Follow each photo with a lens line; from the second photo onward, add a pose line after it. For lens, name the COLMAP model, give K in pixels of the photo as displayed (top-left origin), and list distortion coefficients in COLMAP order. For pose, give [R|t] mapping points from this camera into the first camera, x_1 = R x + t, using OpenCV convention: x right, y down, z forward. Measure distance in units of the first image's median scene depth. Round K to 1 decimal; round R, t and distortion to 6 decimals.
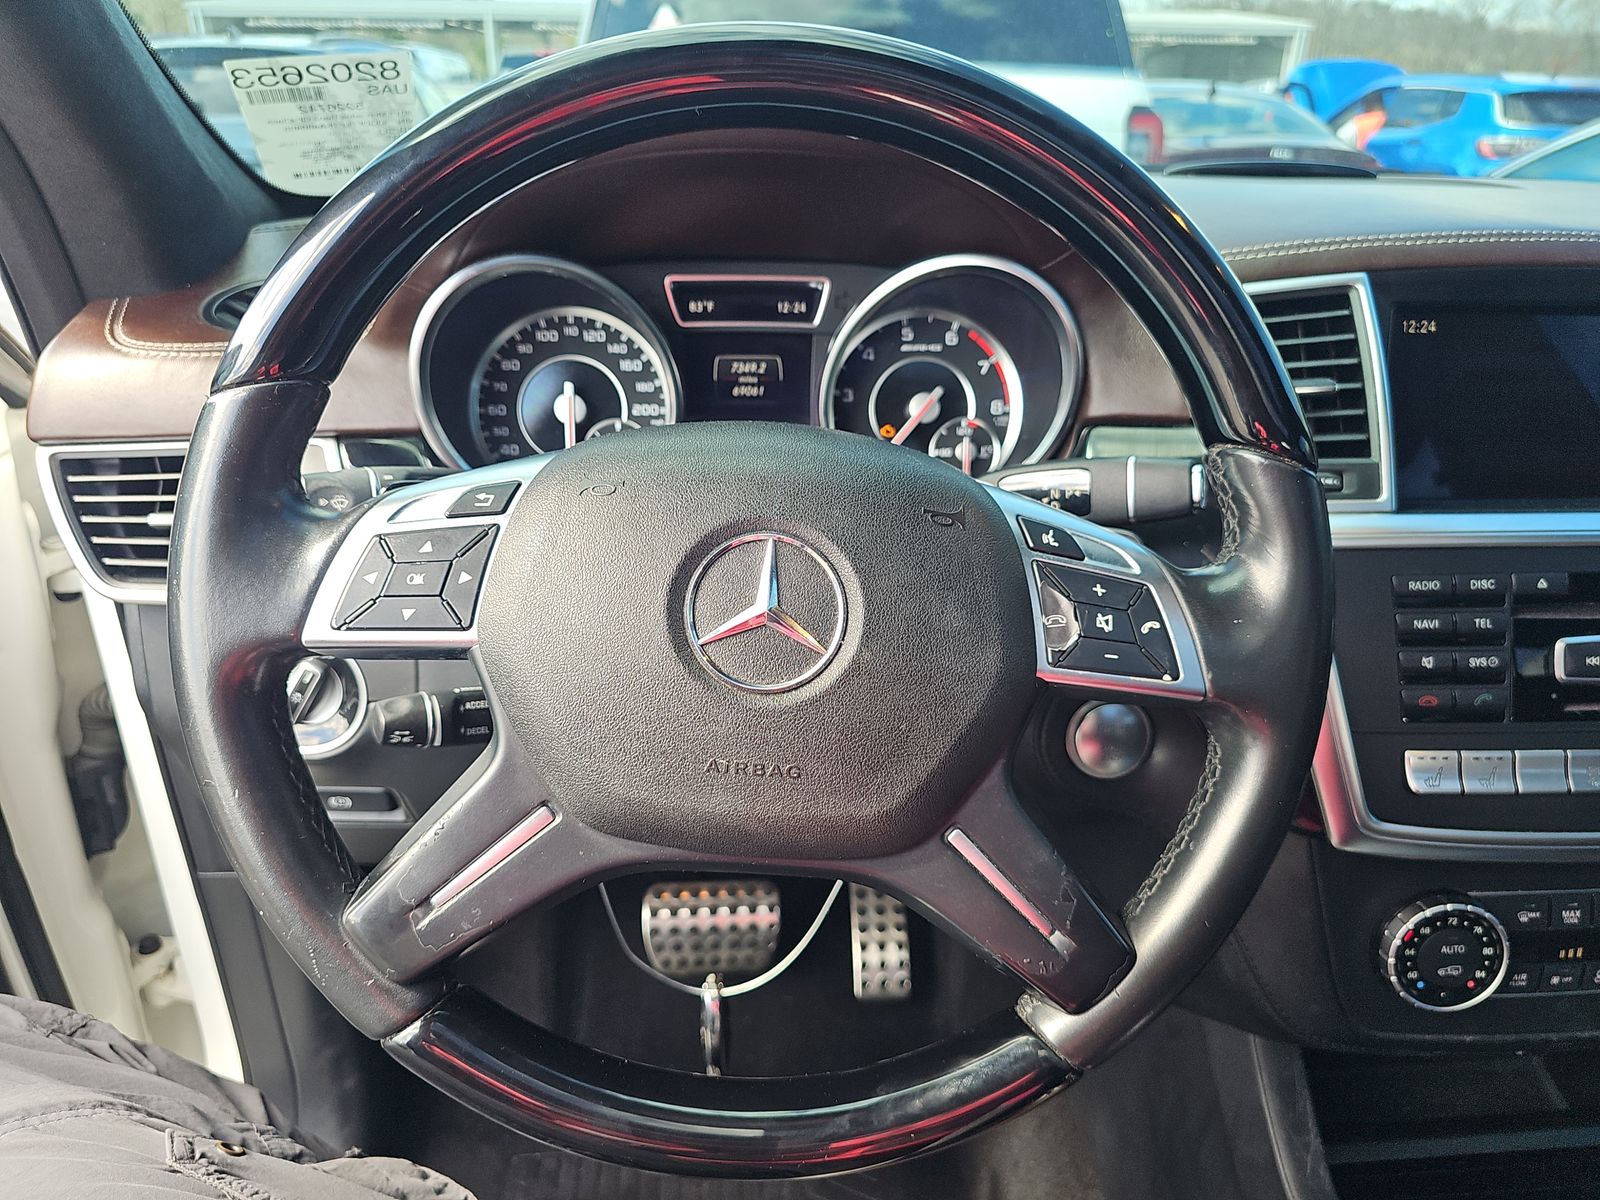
lens RADIAL K [[1053.6, 0, 789.4], [0, 1053.6, 612.9], [0, 0, 1]] dist [-0.036659, -0.004268]
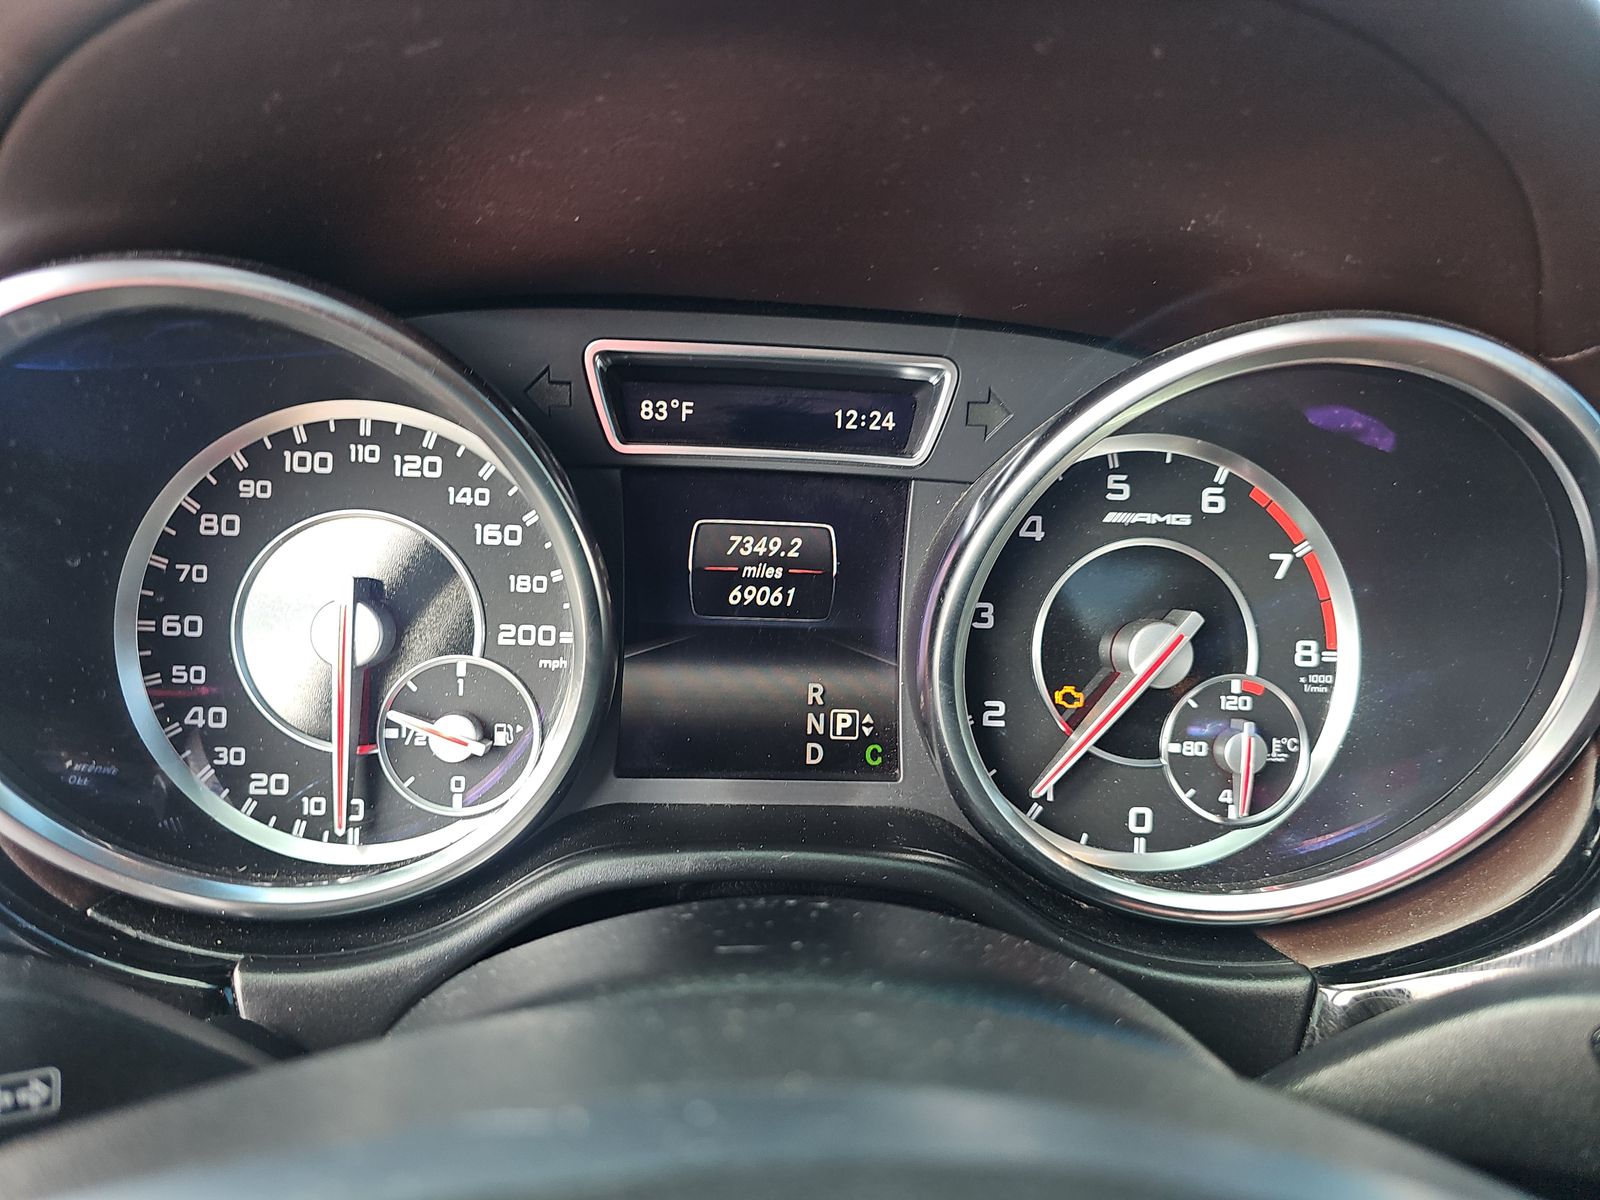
lens RADIAL K [[1053.6, 0, 811.2], [0, 1053.6, 596.4], [0, 0, 1]] dist [-0.036659, -0.004268]
pose [[0.999122, 0.035686, 0.021945, -0.028404], [-0.033180, 0.993862, -0.105532, -0.167148], [-0.025577, 0.104712, 0.994174, 0.559514]]
